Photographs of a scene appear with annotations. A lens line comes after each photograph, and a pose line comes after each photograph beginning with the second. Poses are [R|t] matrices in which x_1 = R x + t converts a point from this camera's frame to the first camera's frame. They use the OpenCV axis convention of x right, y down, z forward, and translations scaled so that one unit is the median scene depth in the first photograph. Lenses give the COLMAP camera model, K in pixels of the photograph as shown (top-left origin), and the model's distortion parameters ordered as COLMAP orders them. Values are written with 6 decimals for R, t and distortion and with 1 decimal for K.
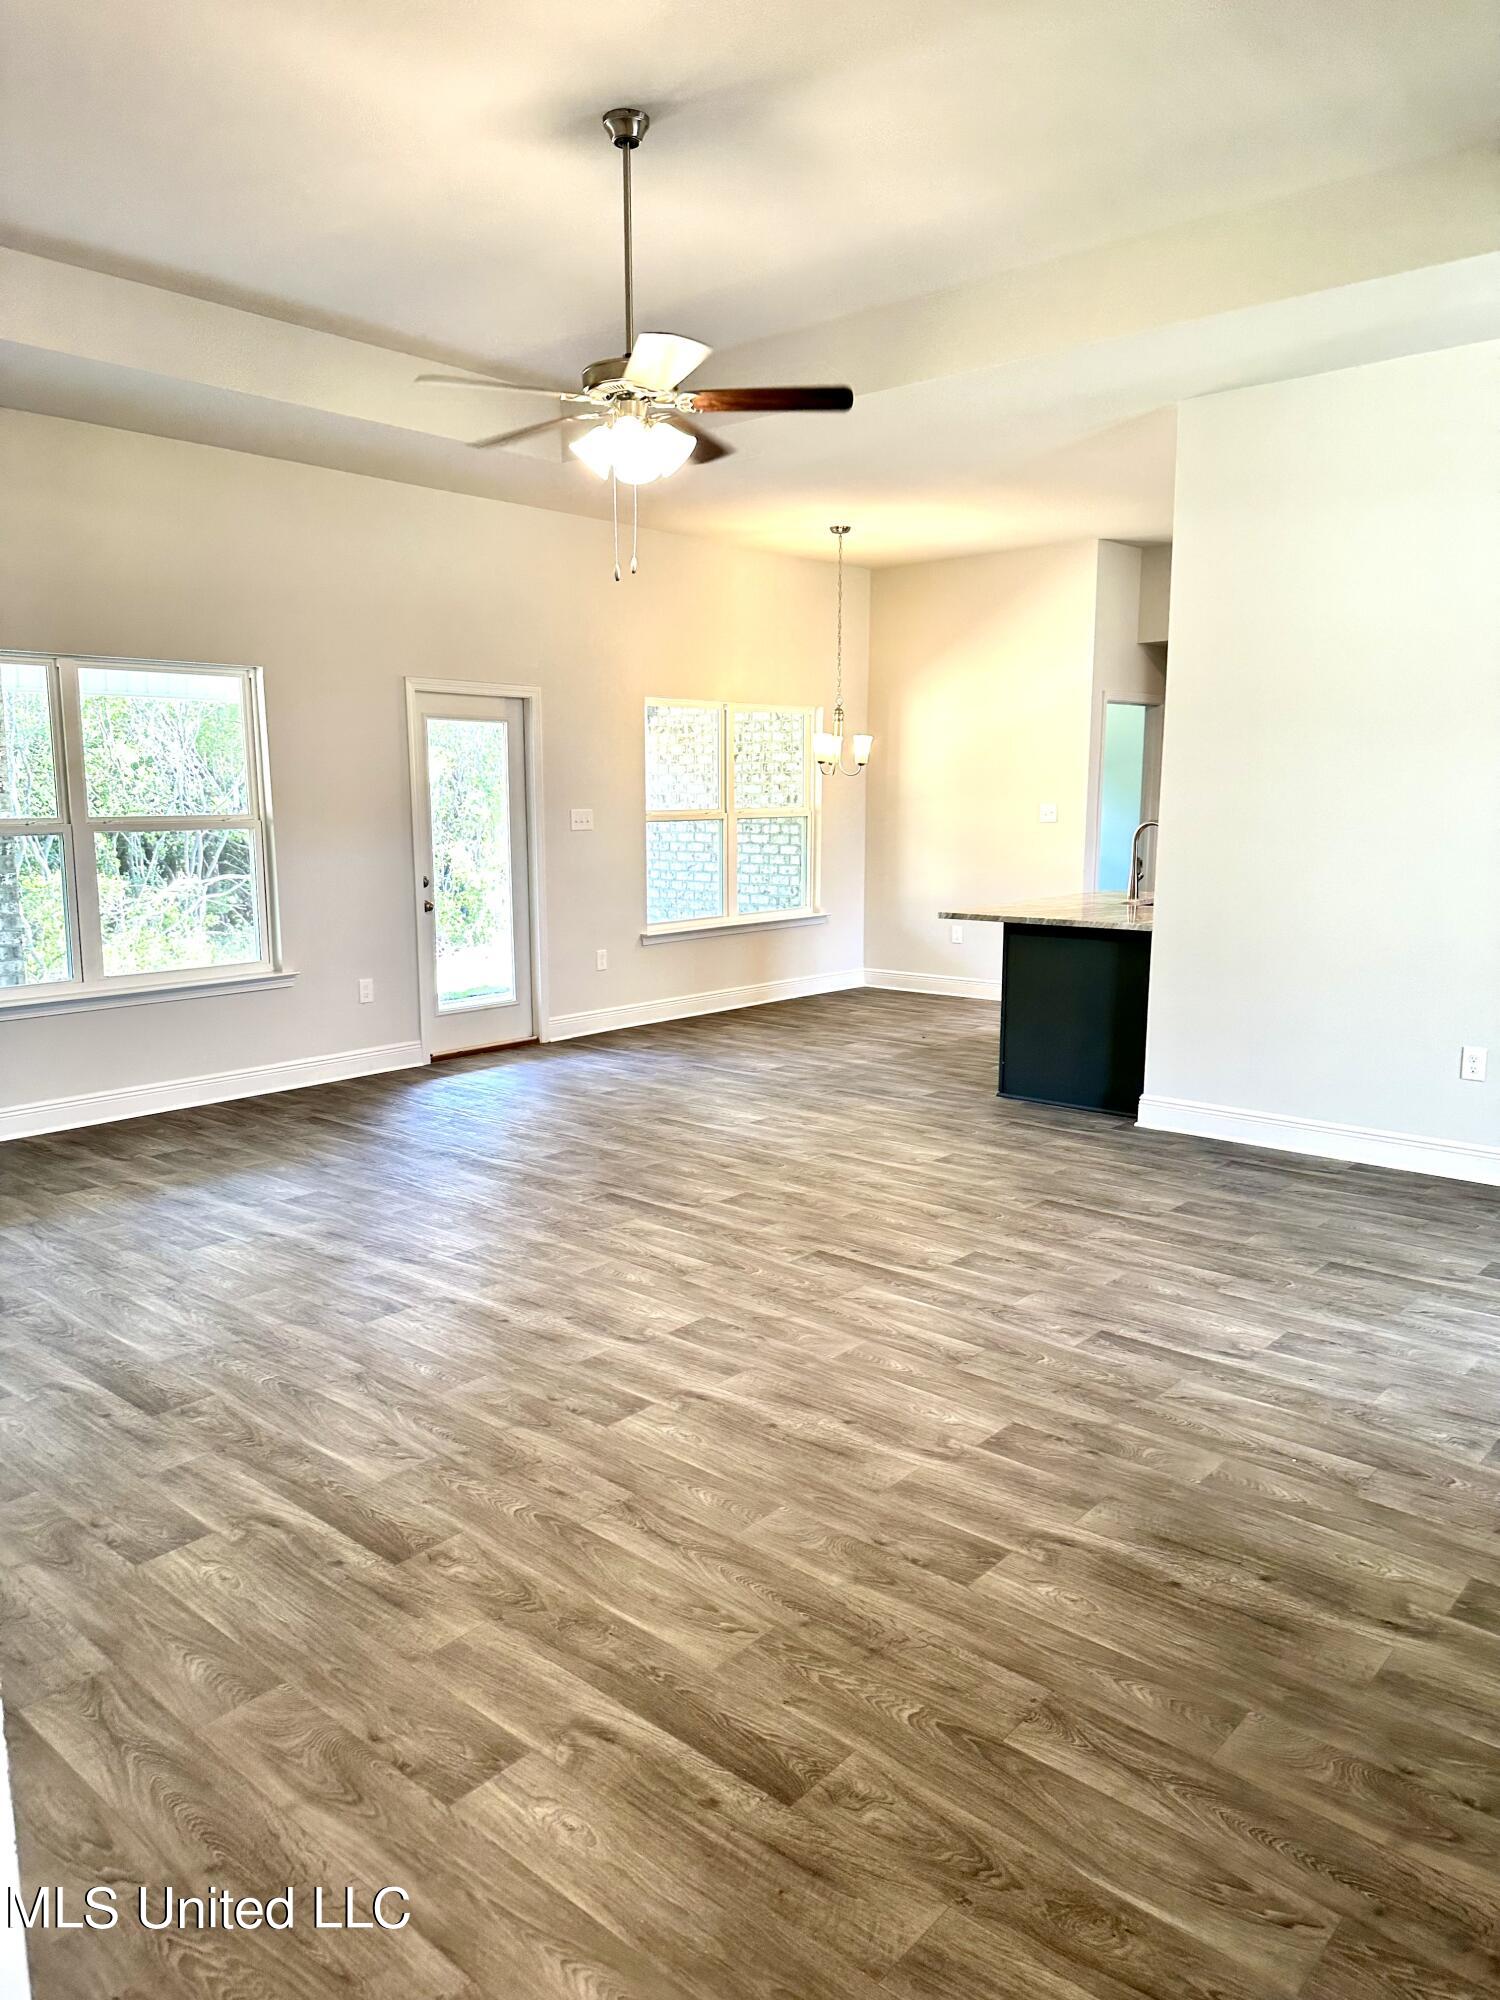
lens RADIAL K [[1394.8, 0, 750.0], [0, 1394.8, 1000.0], [0, 0, 1]] dist [0.083802, -0.098122]
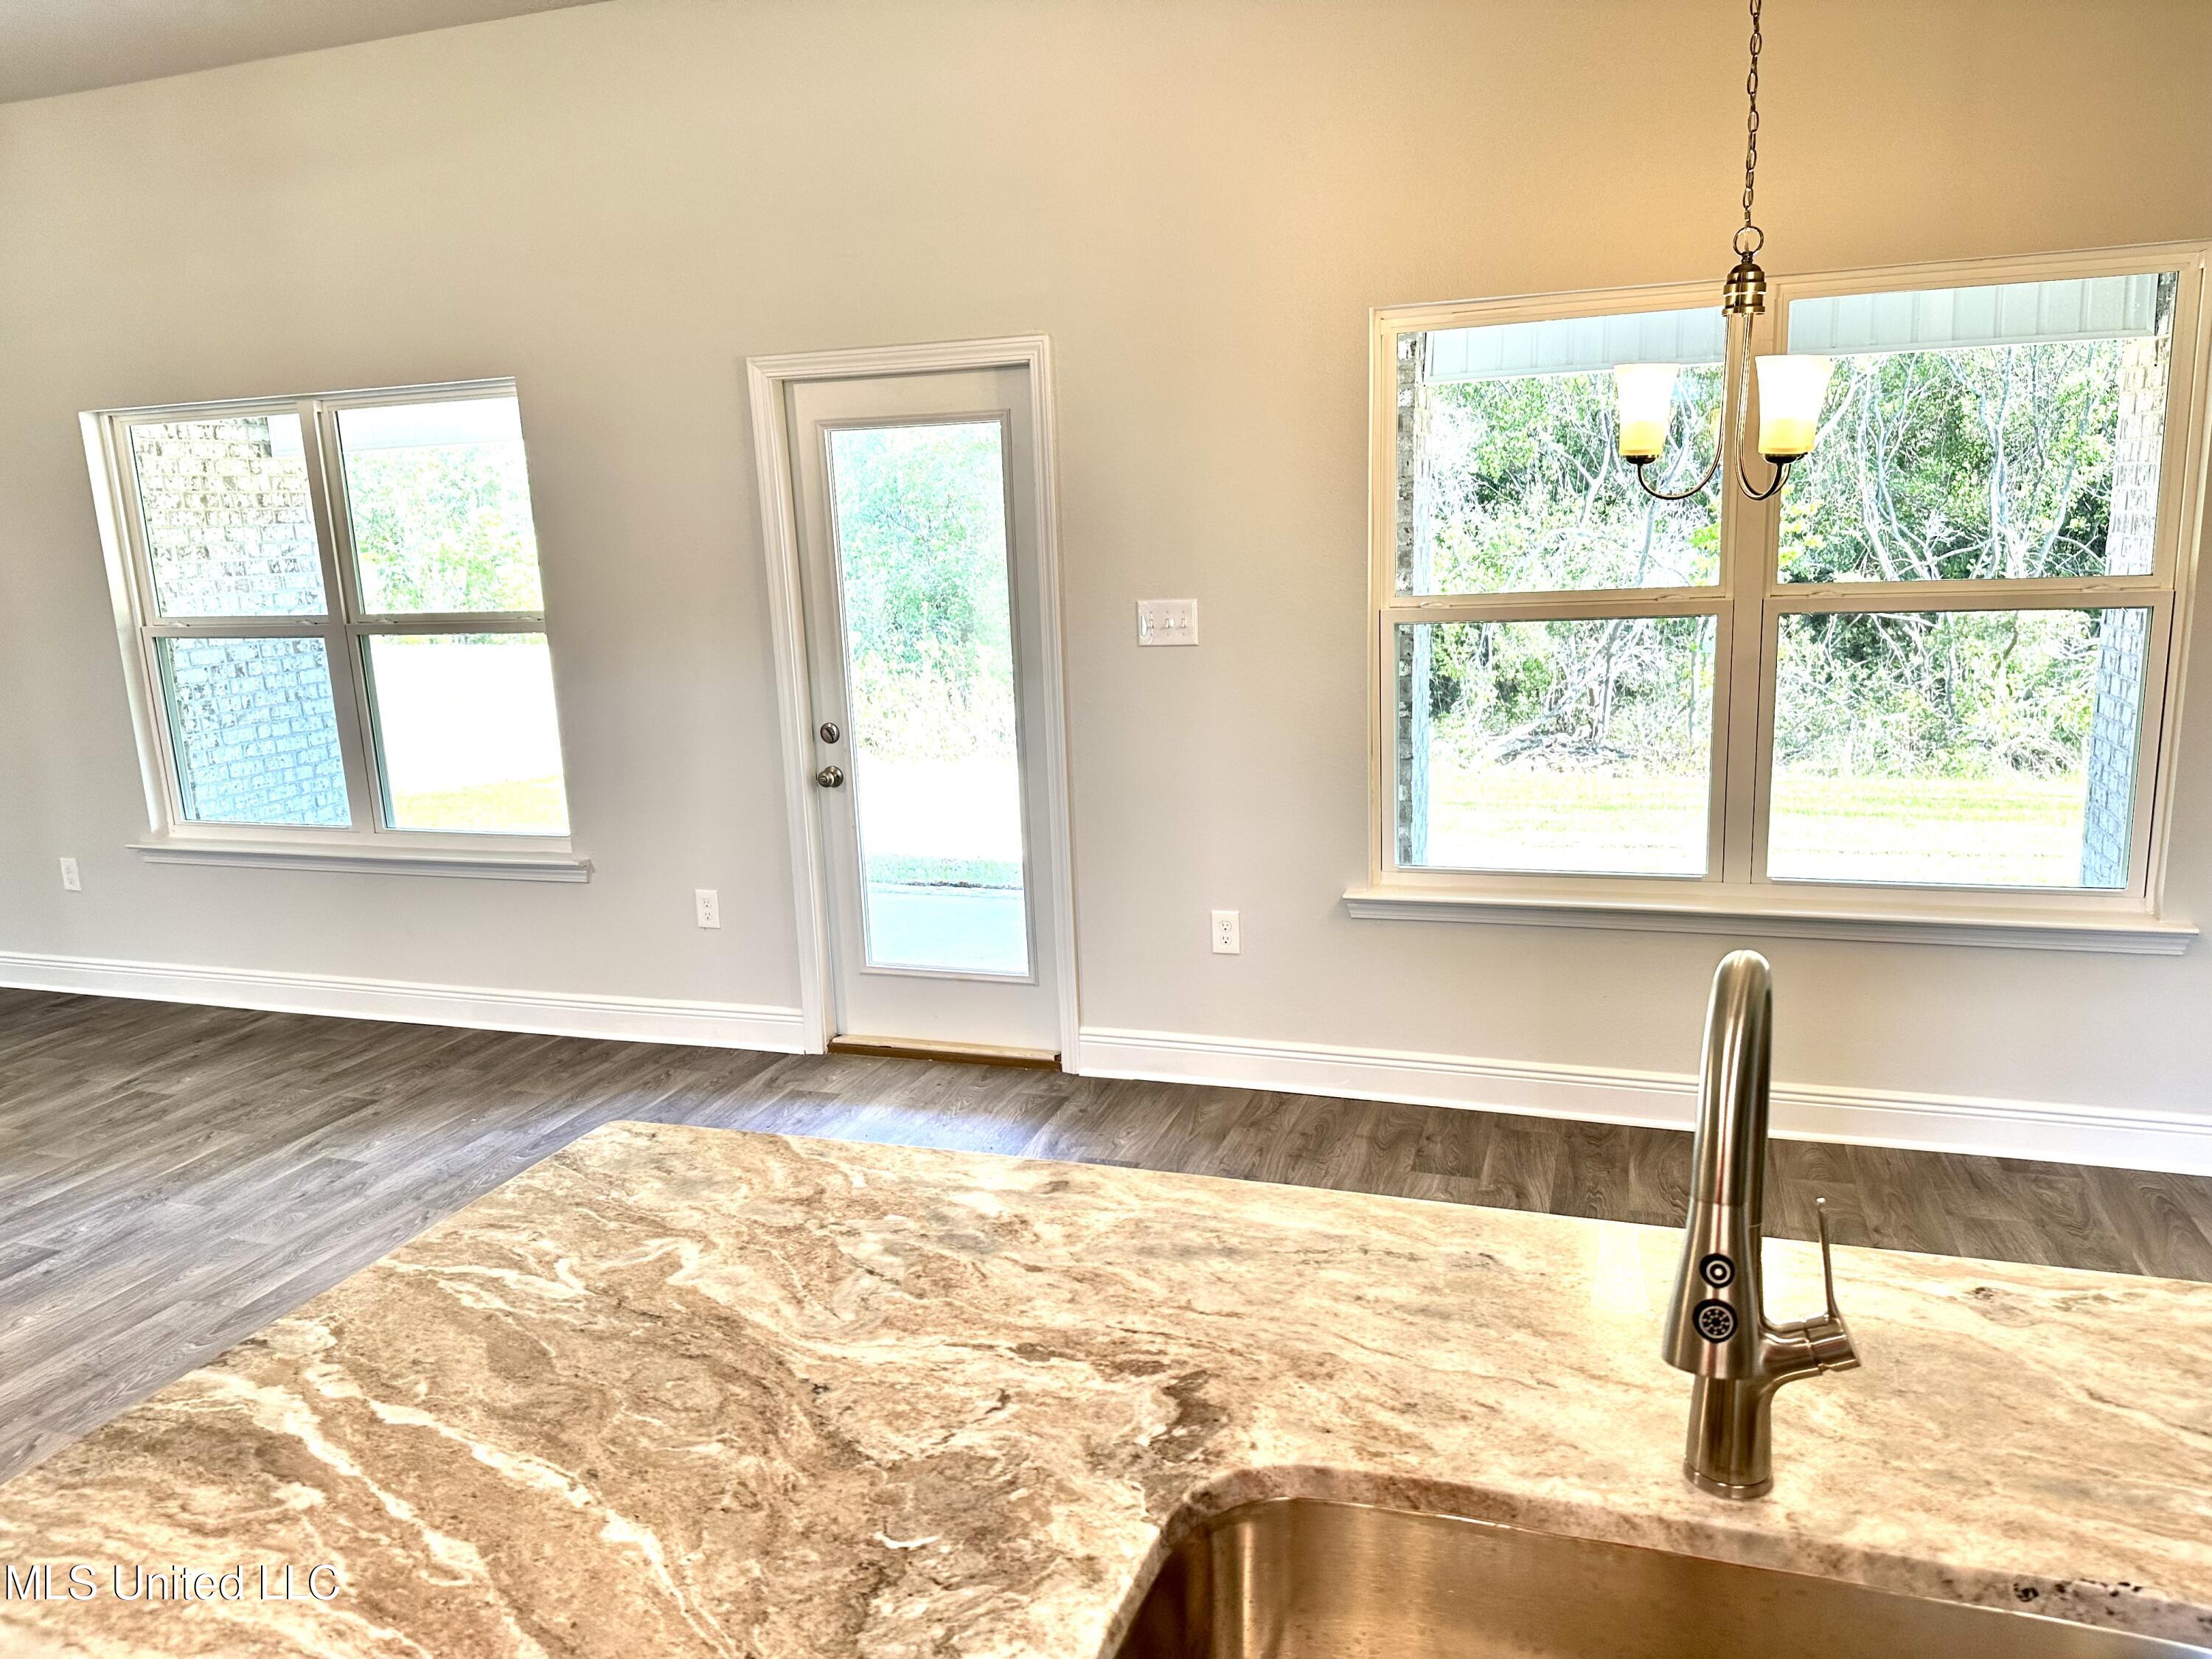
lens RADIAL K [[1542.6, 0, 1106.0], [0, 1542.6, 829.5], [0, 0, 1]] dist [0.083802, -0.098122]
pose [[0.376588, 0.169814, -0.910684, 0.492644], [-0.100148, 0.984757, 0.142213, -0.192590], [0.920951, 0.037648, 0.387854, 1.157183]]
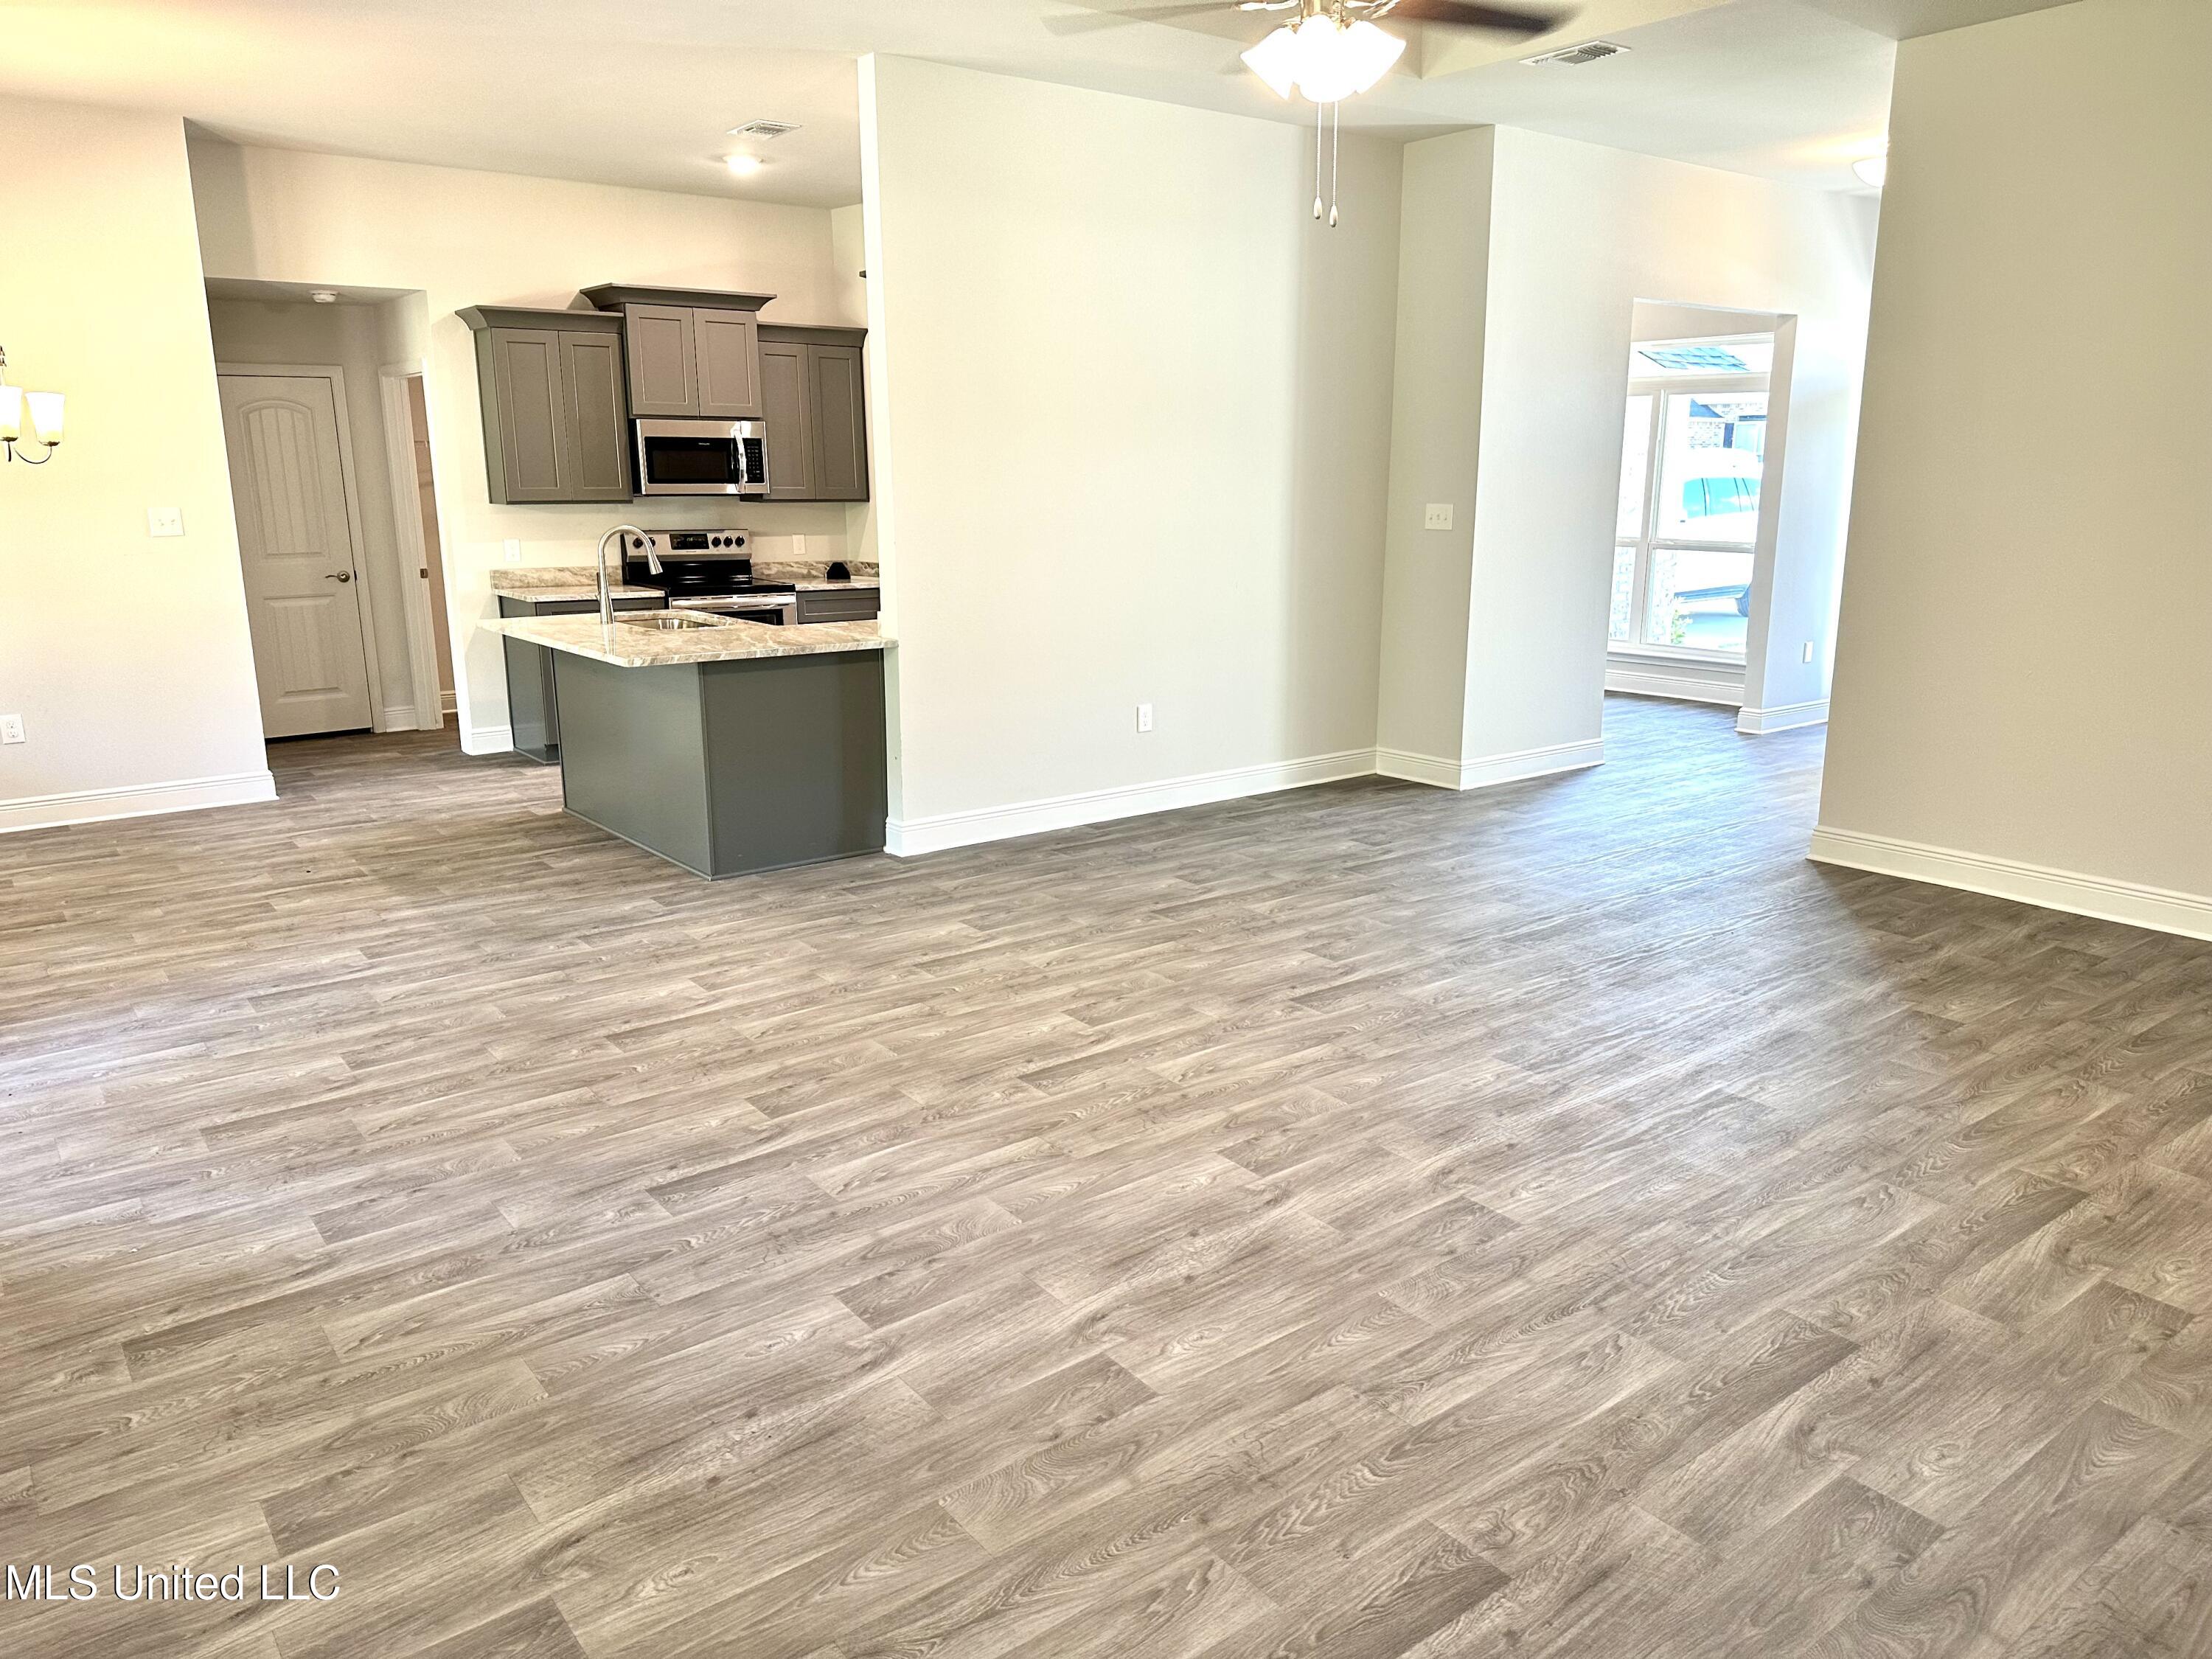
lens RADIAL K [[1543.8, 0, 1109.1], [0, 1543.8, 830.8], [0, 0, 1]] dist [0.091649, -0.117265]
pose [[0.195728, -0.224385, 0.954642, -0.732973], [0.152047, 0.968643, 0.196502, -0.116975], [-0.968799, 0.106690, 0.223707, 0.694610]]
